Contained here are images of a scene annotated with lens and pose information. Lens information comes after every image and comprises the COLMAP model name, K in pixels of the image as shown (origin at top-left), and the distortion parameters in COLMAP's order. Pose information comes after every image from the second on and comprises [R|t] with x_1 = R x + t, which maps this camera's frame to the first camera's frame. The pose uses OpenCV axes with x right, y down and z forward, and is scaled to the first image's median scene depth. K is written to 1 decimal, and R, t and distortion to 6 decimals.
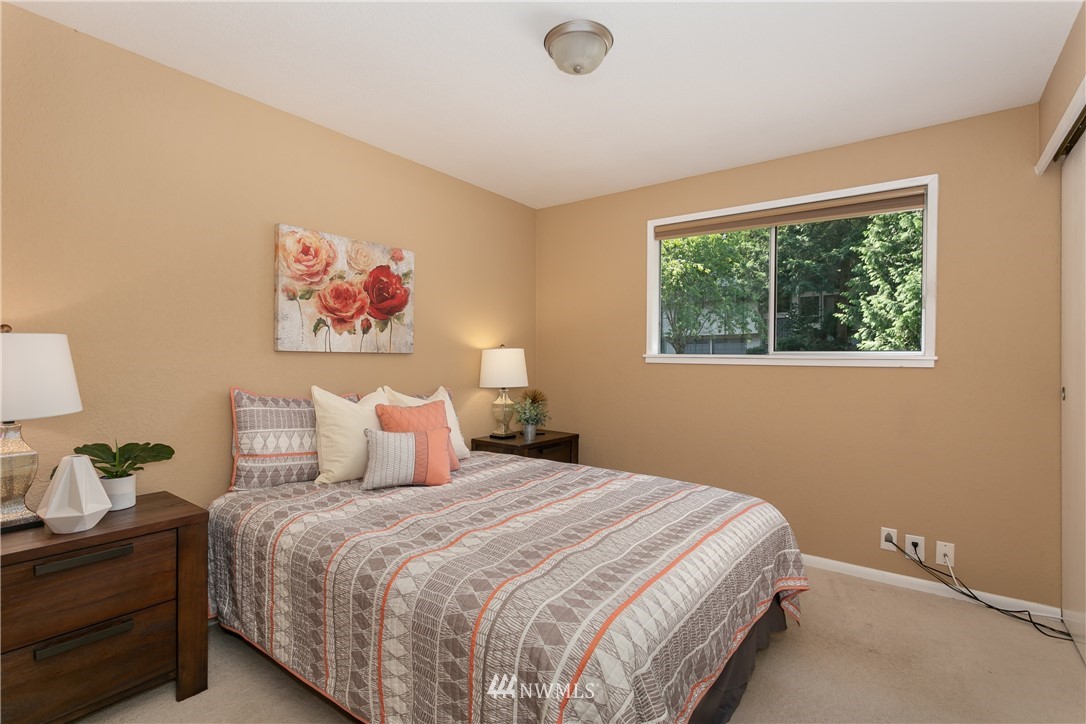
lens RADIAL K [[520.0, 0, 546.0], [0, 520.0, 359.2], [0, 0, 1]] dist [0.006457, -0.001650]
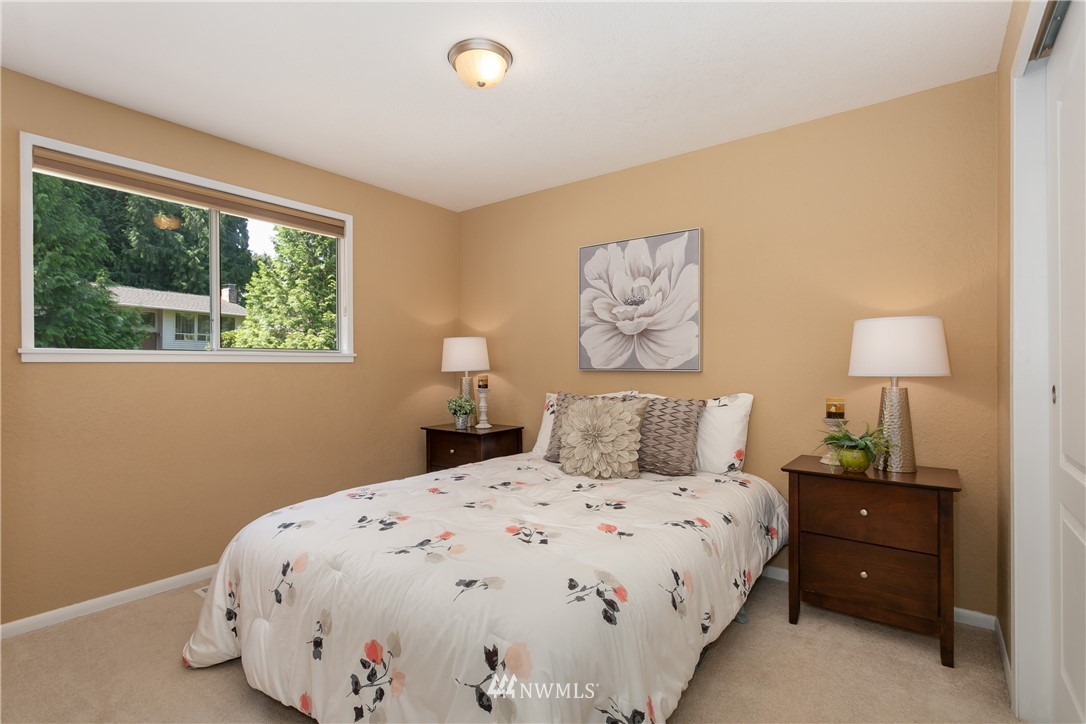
lens RADIAL K [[520.0, 0, 545.3], [0, 520.0, 360.6], [0, 0, 1]] dist [0.006457, -0.001650]
pose [[0.001077, -0.009295, 0.999956, -0.478996], [-0.002980, 0.999952, 0.009298, -0.002168], [-0.999995, -0.002990, 0.001049, 0.429650]]
